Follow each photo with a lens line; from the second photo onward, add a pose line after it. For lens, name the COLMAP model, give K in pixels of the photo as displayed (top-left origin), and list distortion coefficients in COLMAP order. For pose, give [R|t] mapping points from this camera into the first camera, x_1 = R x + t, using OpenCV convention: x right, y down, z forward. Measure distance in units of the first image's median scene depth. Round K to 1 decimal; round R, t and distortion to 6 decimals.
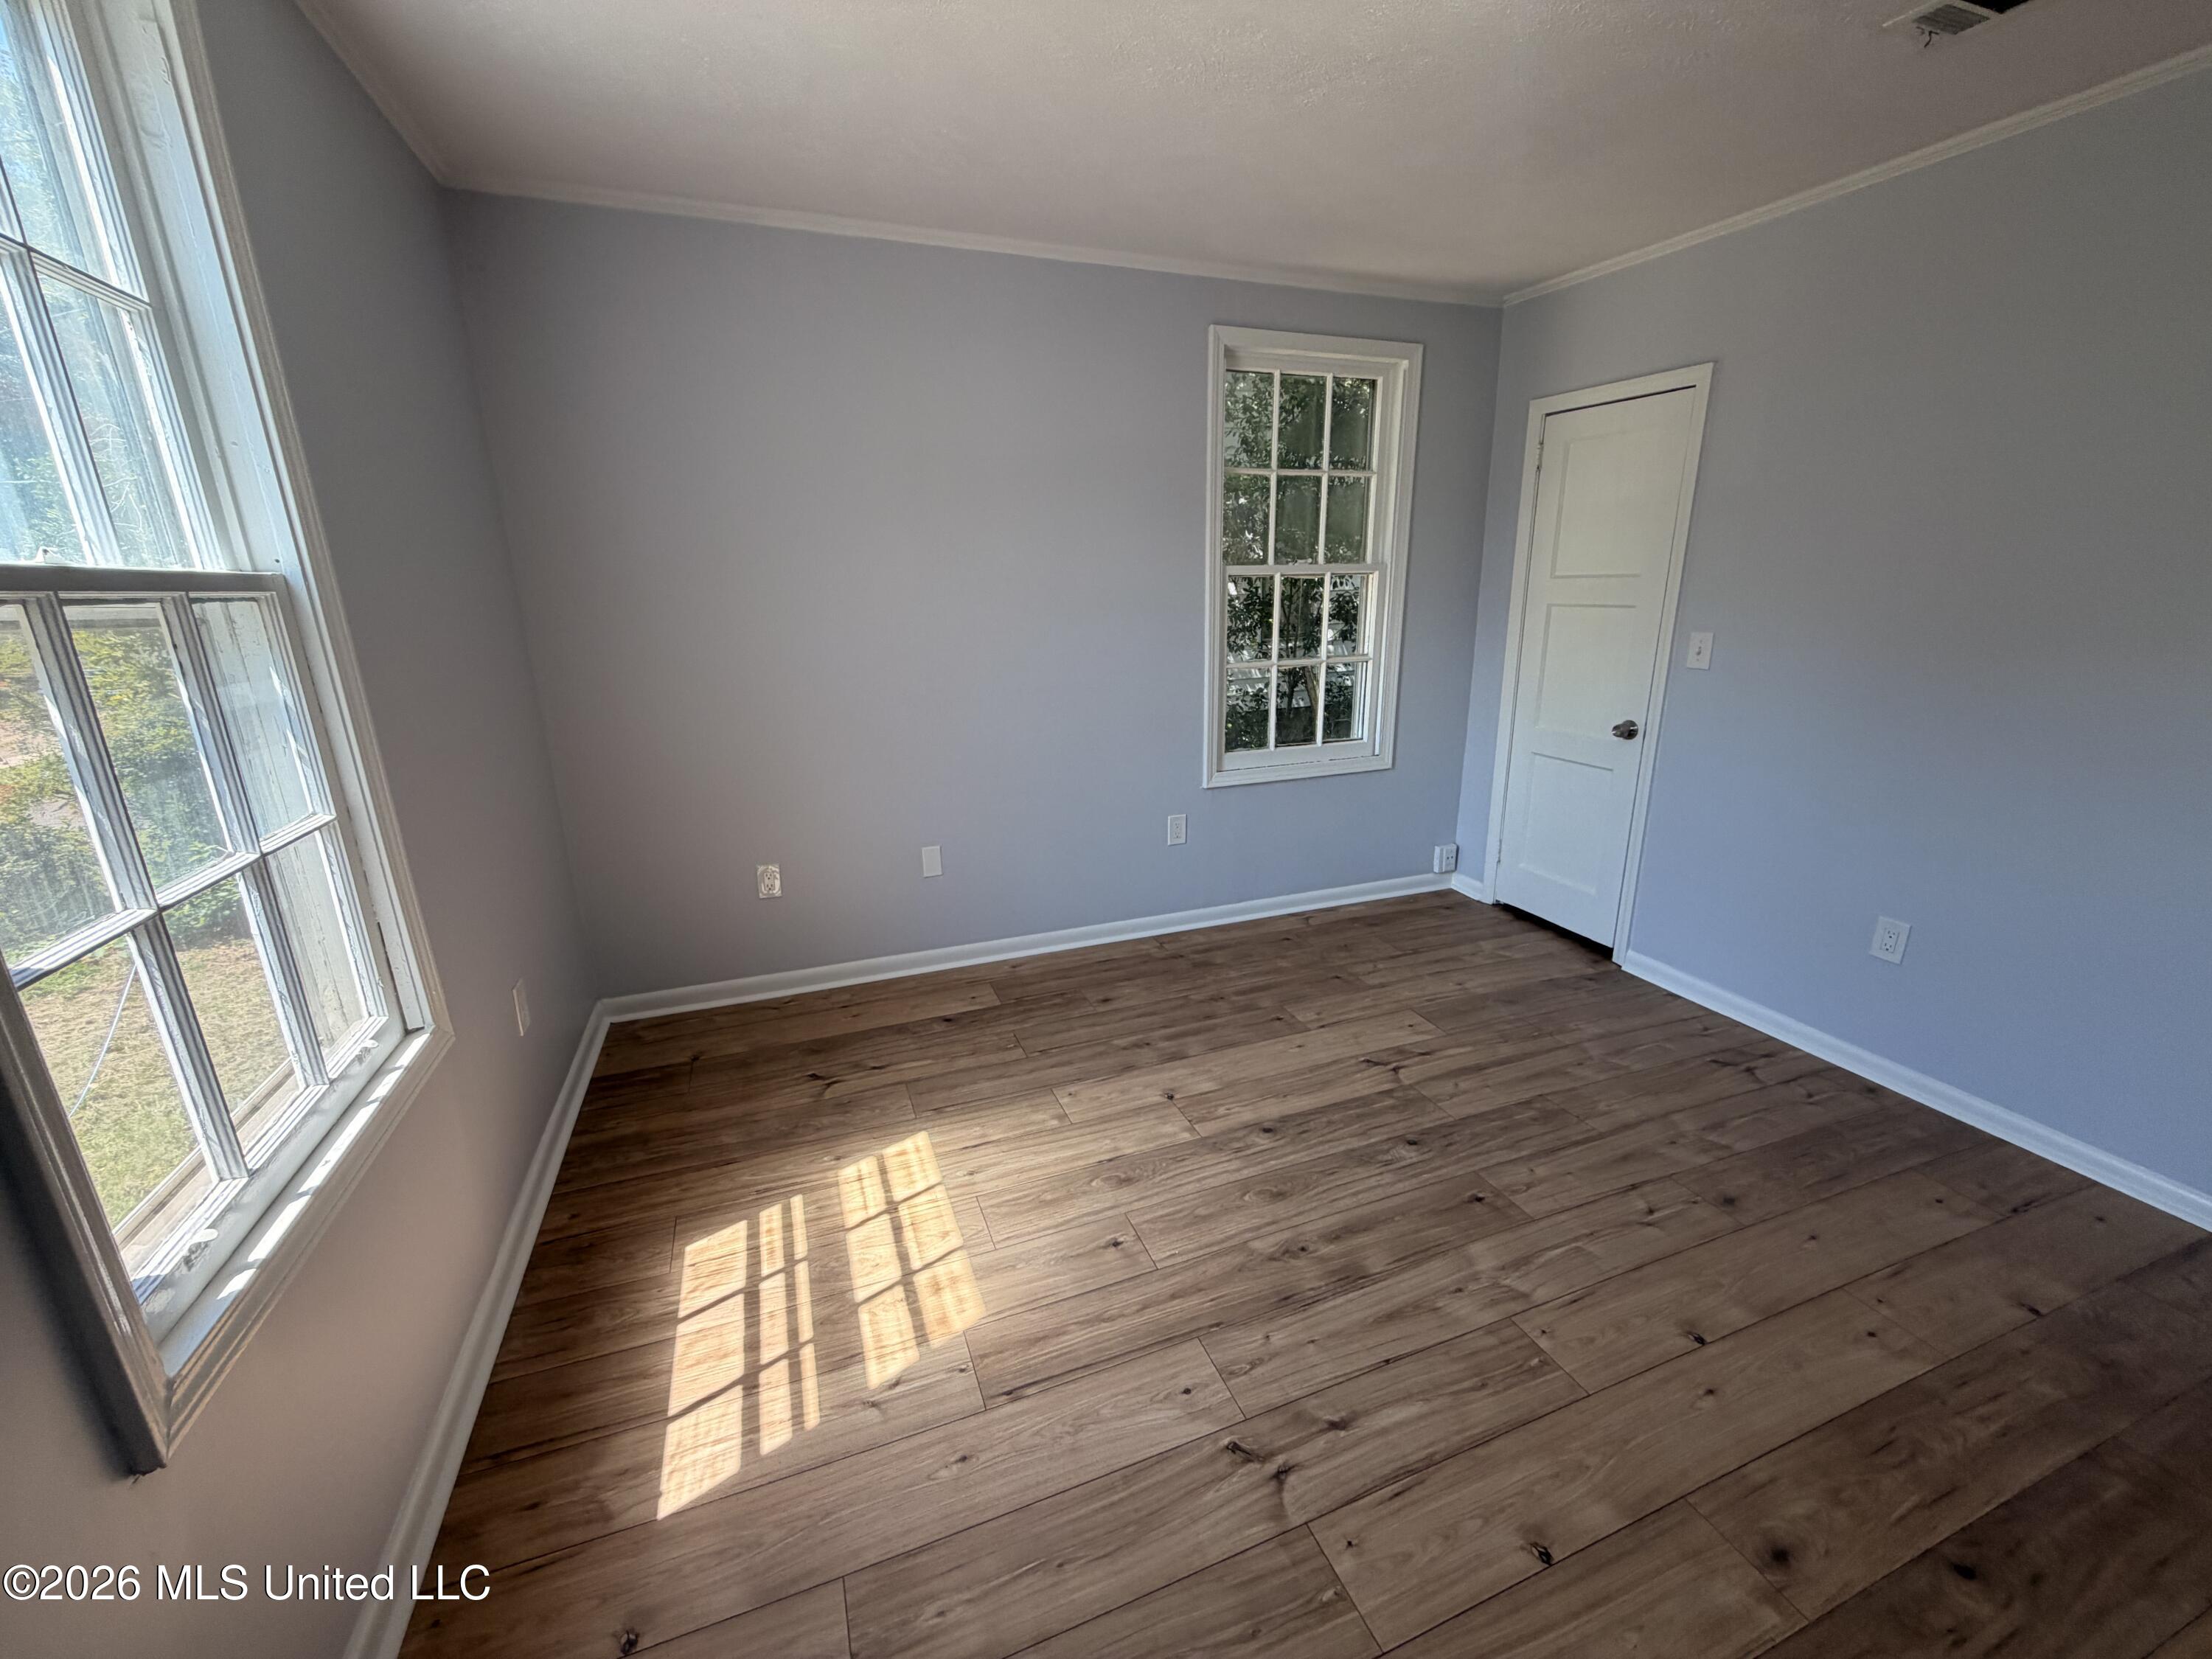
lens RADIAL K [[894.3, 0, 1107.7], [0, 894.3, 822.2], [0, 0, 1]] dist [-0.002375, 0.000699]
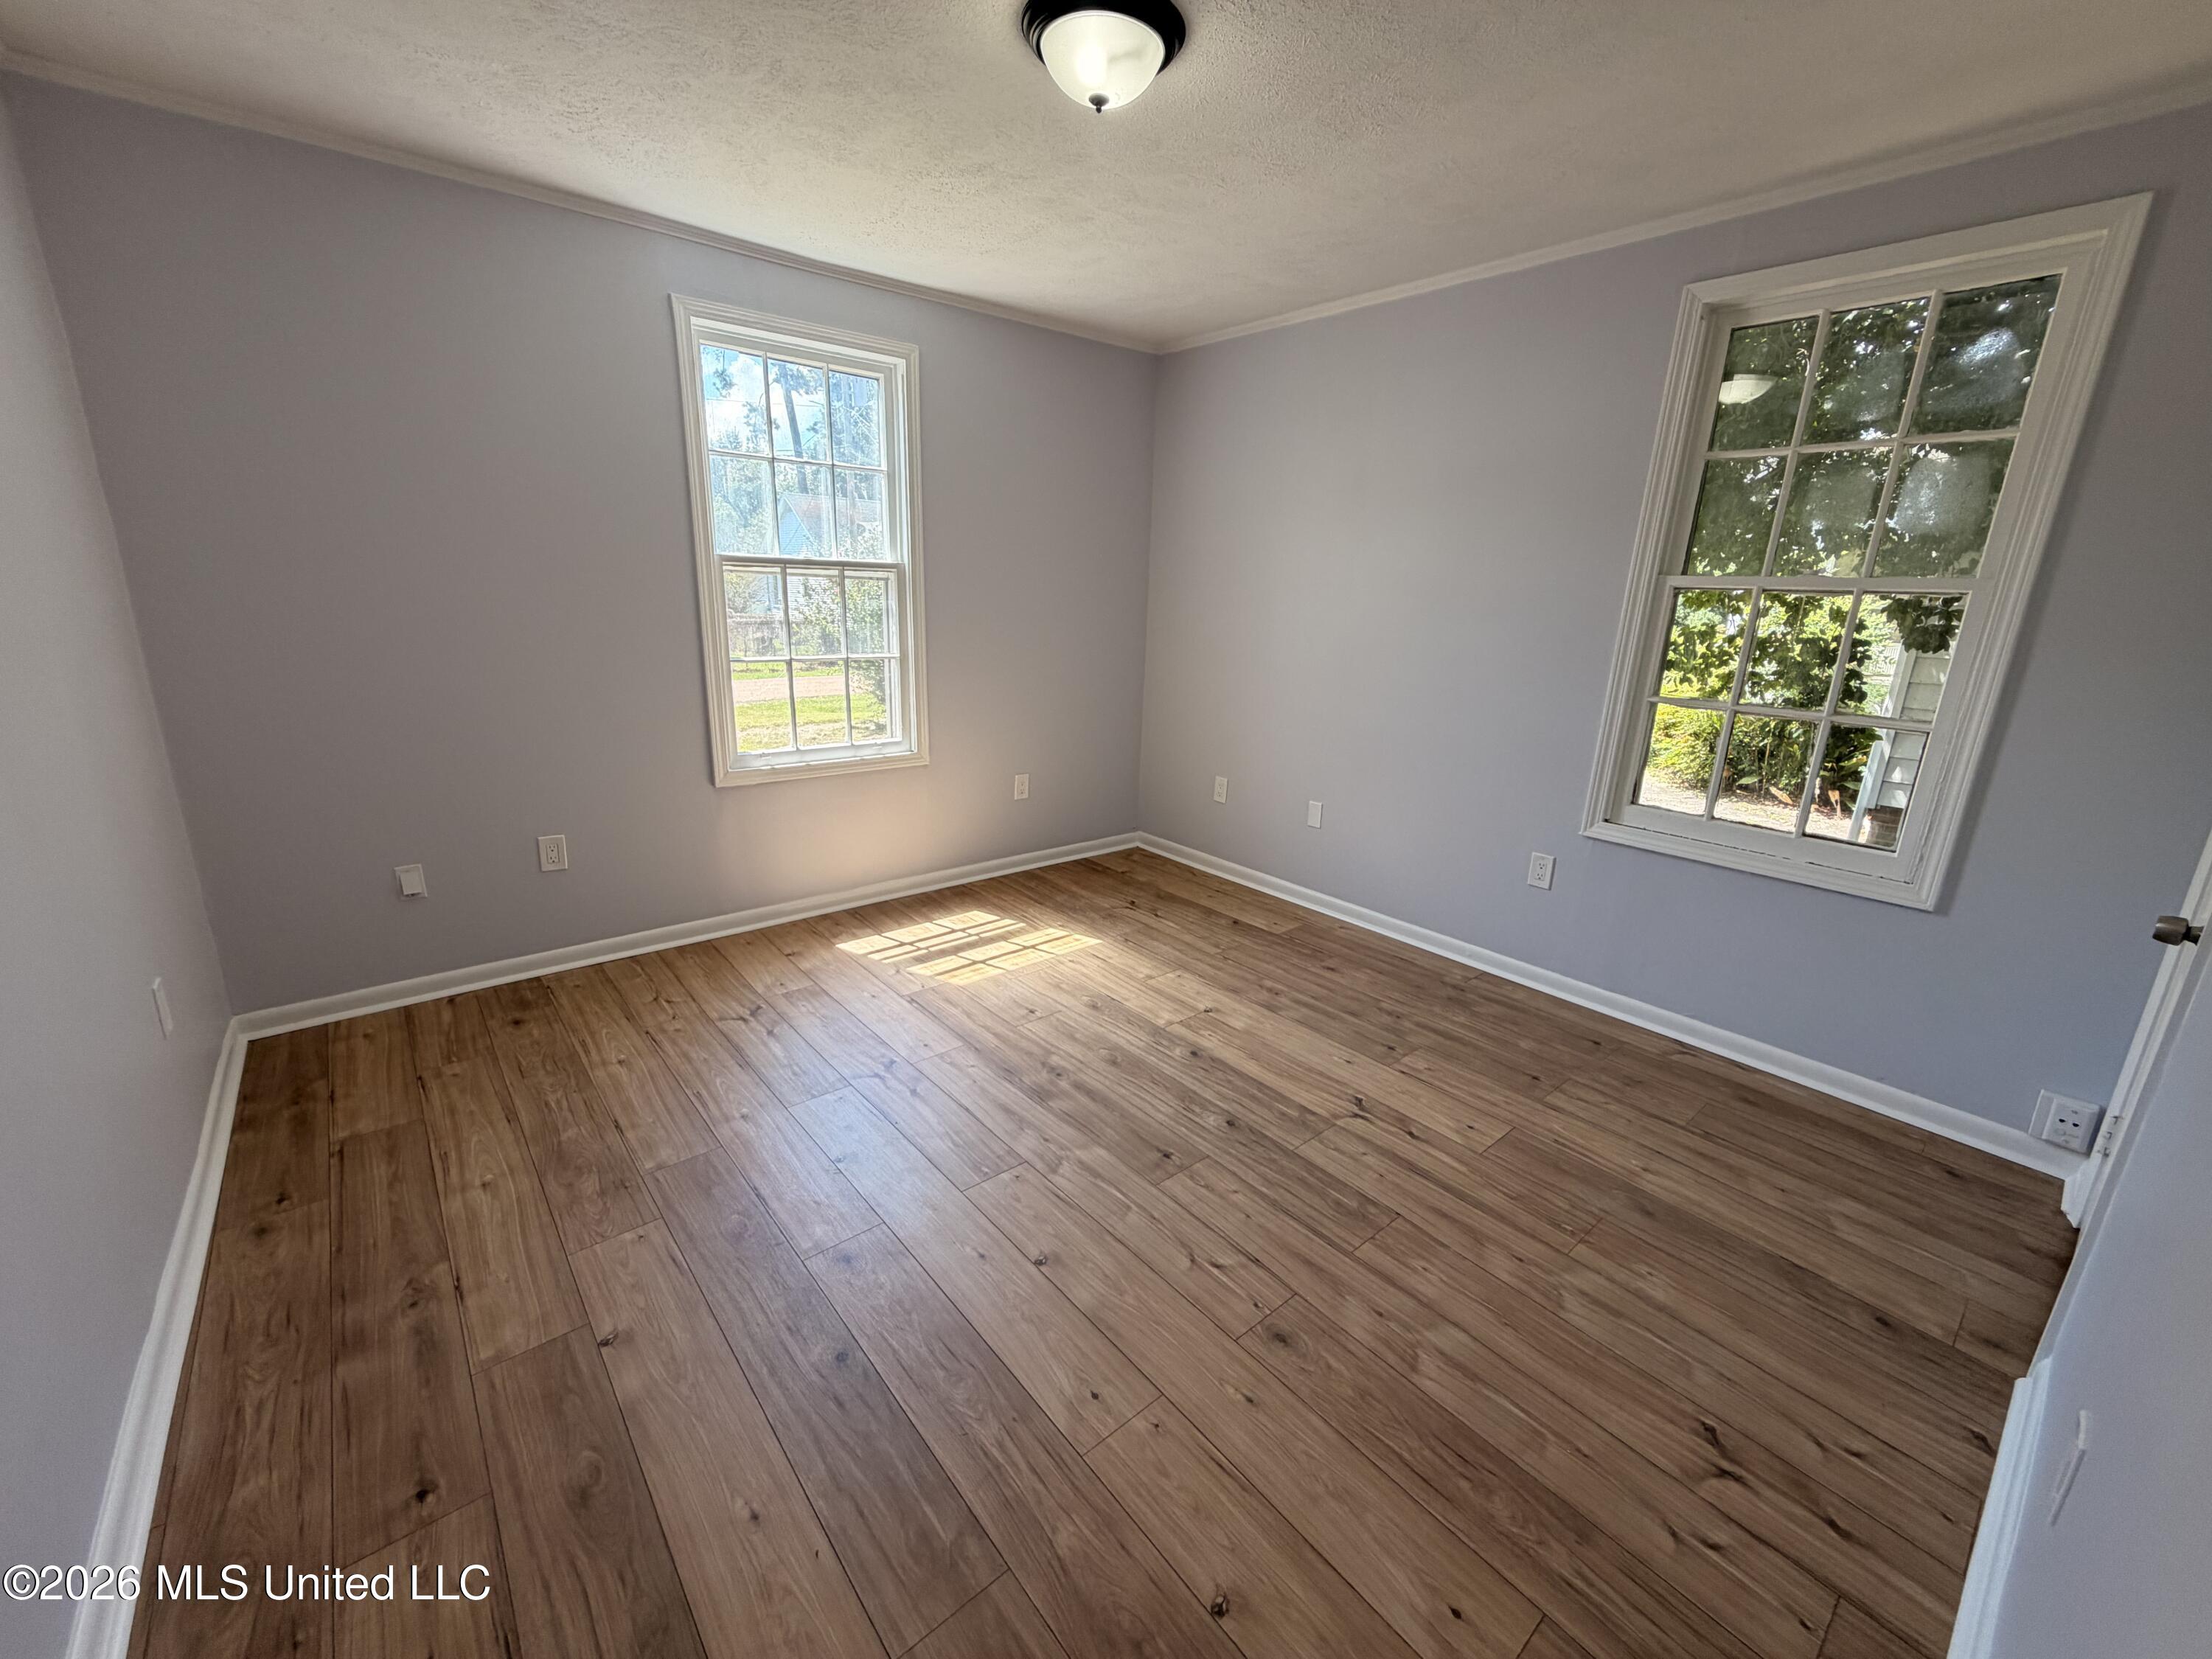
lens RADIAL K [[894.3, 0, 1098.2], [0, 894.3, 831.6], [0, 0, 1]] dist [-0.002375, 0.000699]
pose [[0.318887, 0.278993, -0.905800, 1.002641], [-0.278639, 0.941058, 0.191757, -0.105113], [0.905909, 0.191242, 0.377830, 0.350354]]
